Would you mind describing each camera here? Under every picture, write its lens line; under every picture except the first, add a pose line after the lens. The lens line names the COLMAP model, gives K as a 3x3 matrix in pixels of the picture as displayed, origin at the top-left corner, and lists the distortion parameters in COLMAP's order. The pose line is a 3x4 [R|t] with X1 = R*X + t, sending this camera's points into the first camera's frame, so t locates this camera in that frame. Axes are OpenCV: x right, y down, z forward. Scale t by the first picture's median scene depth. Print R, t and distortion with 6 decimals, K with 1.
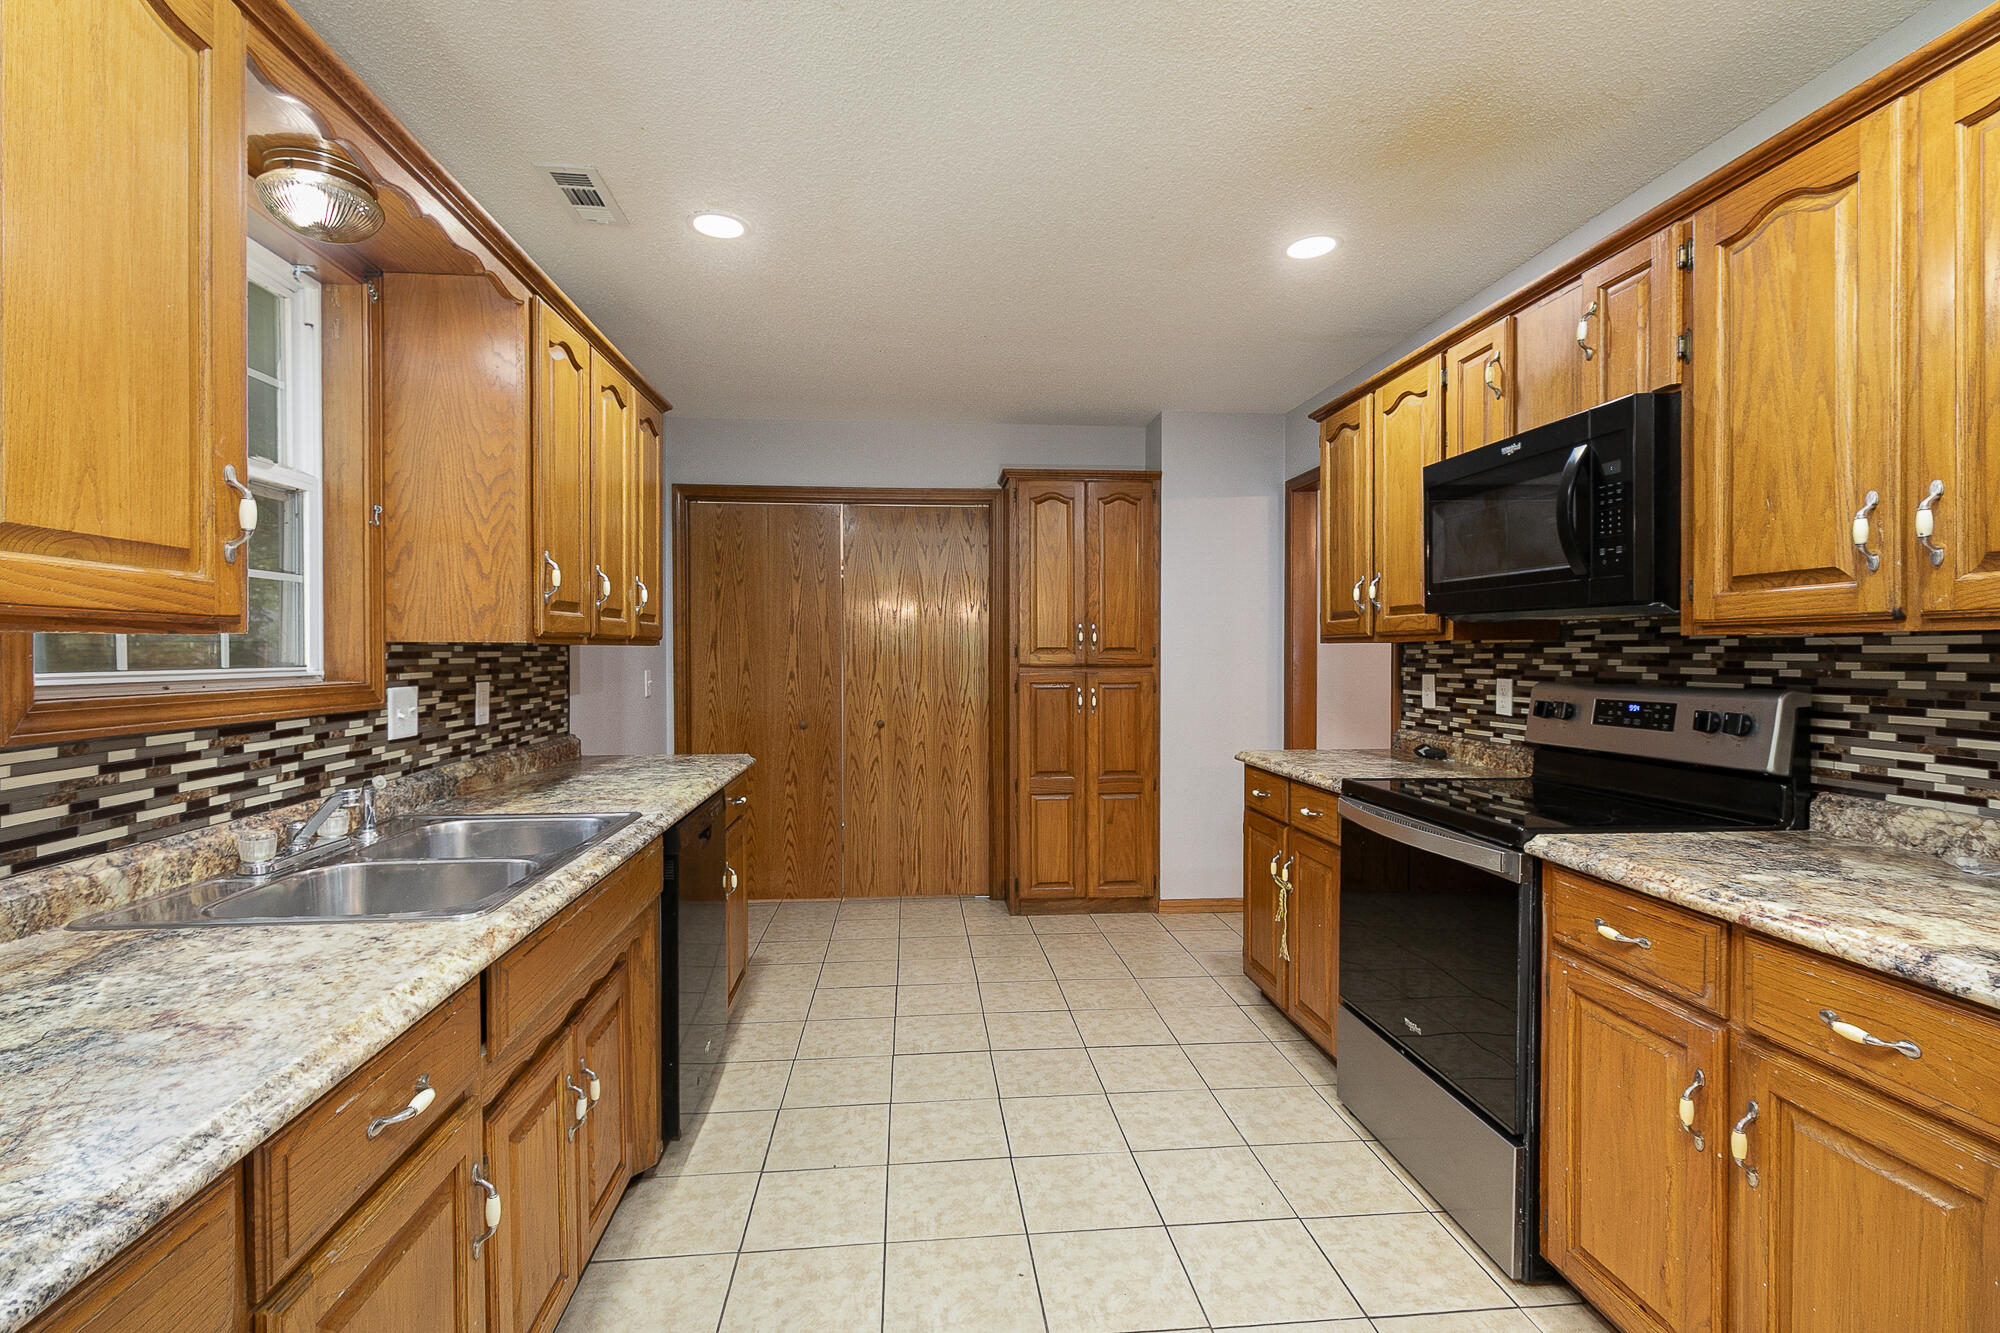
lens RADIAL K [[908.0, 0, 1034.3], [0, 908.0, 655.9], [0, 0, 1]] dist [0.000523, 0.000080]
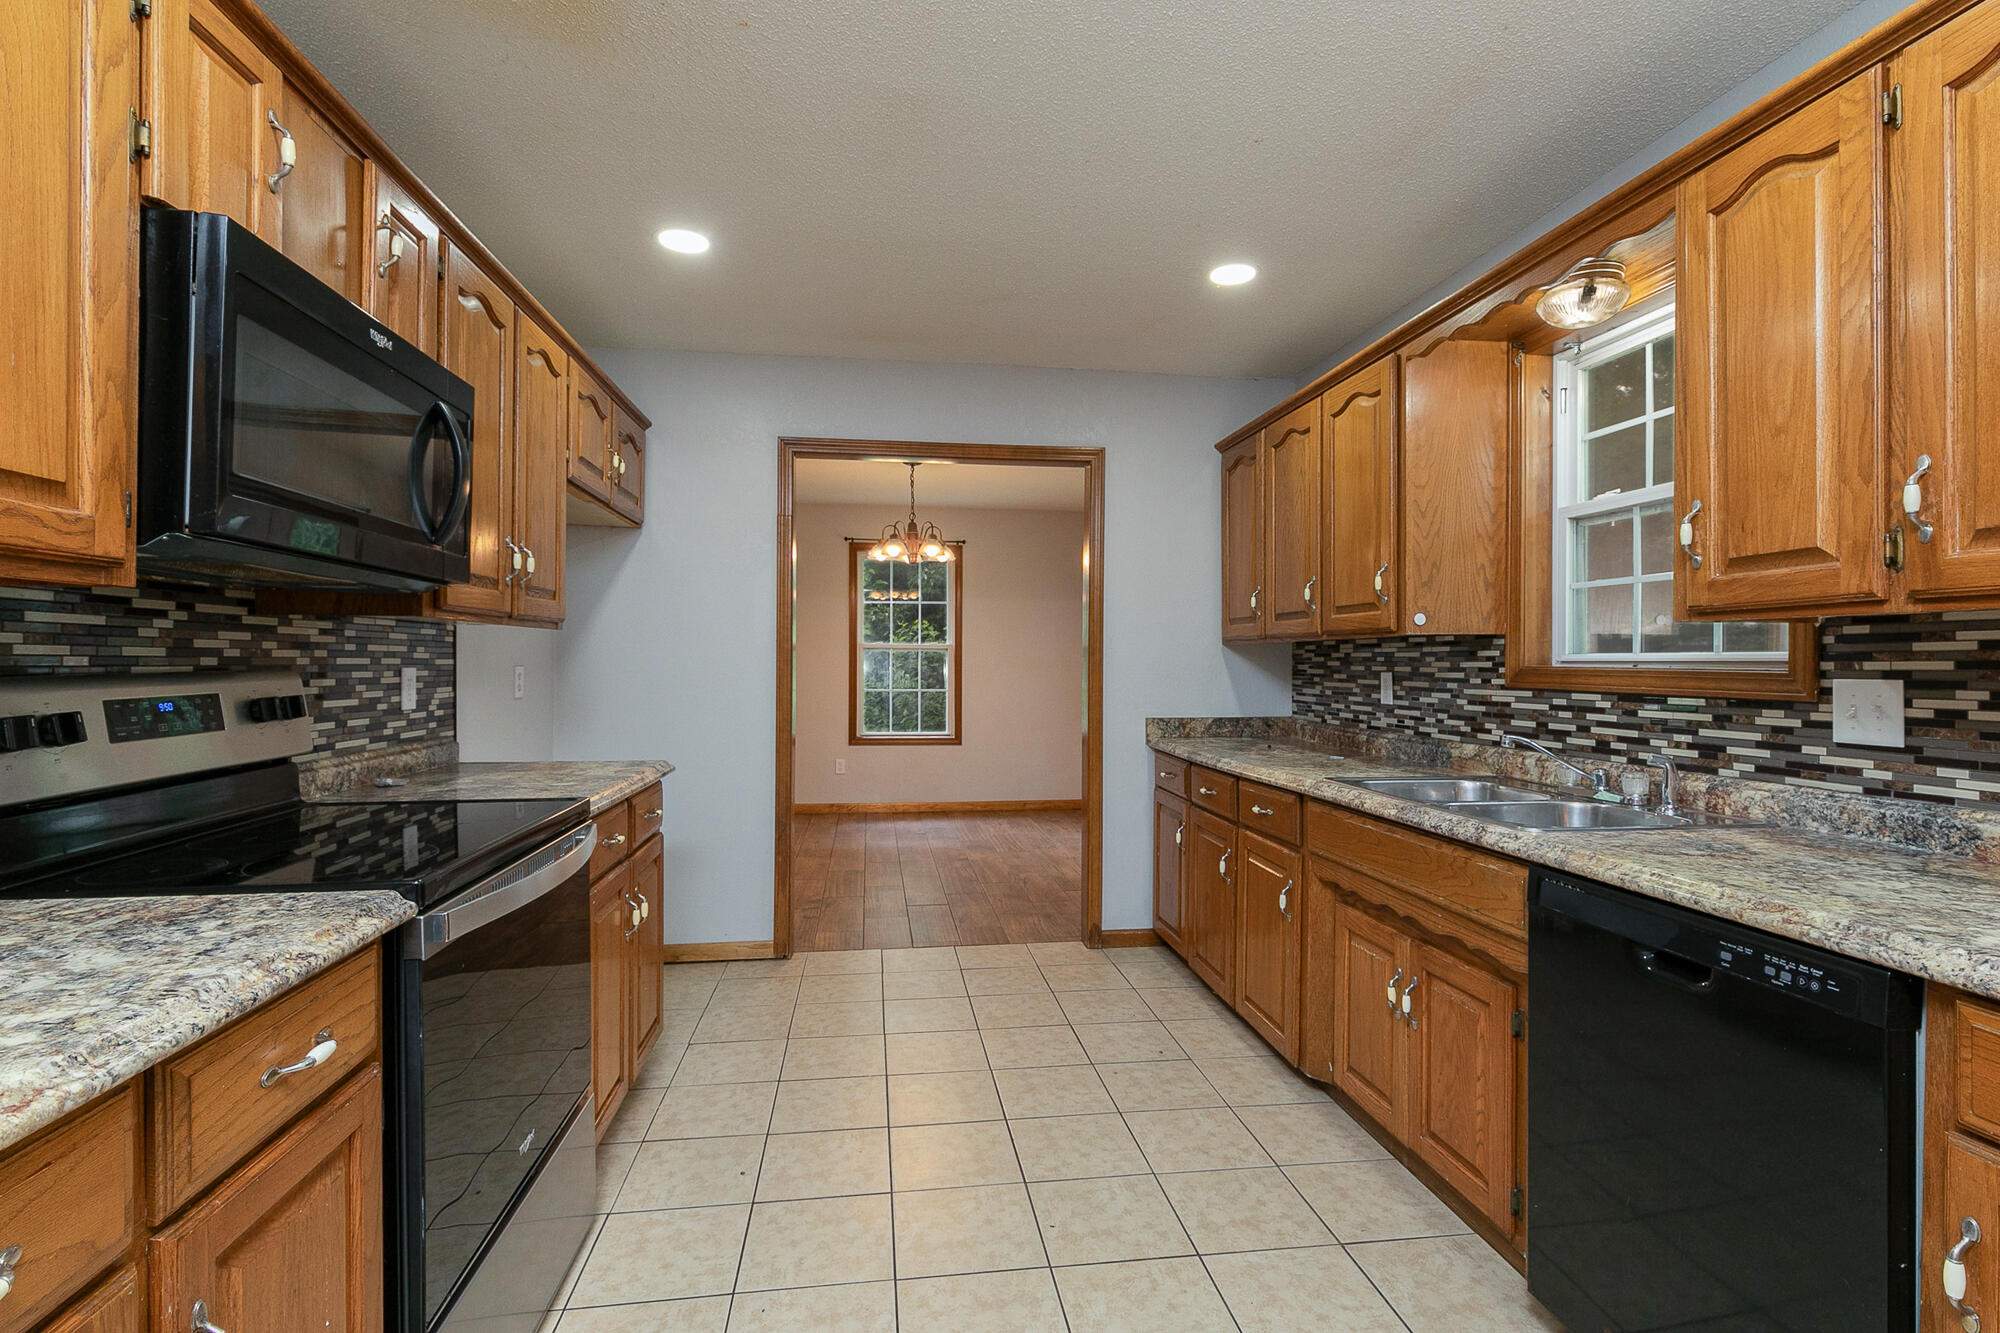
lens RADIAL K [[908.0, 0, 1034.3], [0, 908.0, 655.9], [0, 0, 1]] dist [0.000523, 0.000080]
pose [[-0.999073, -0.003901, -0.042866, 0.054193], [-0.003898, 0.999992, -0.000144, 0.019945], [0.042866, 0.000024, -0.999081, 2.016325]]
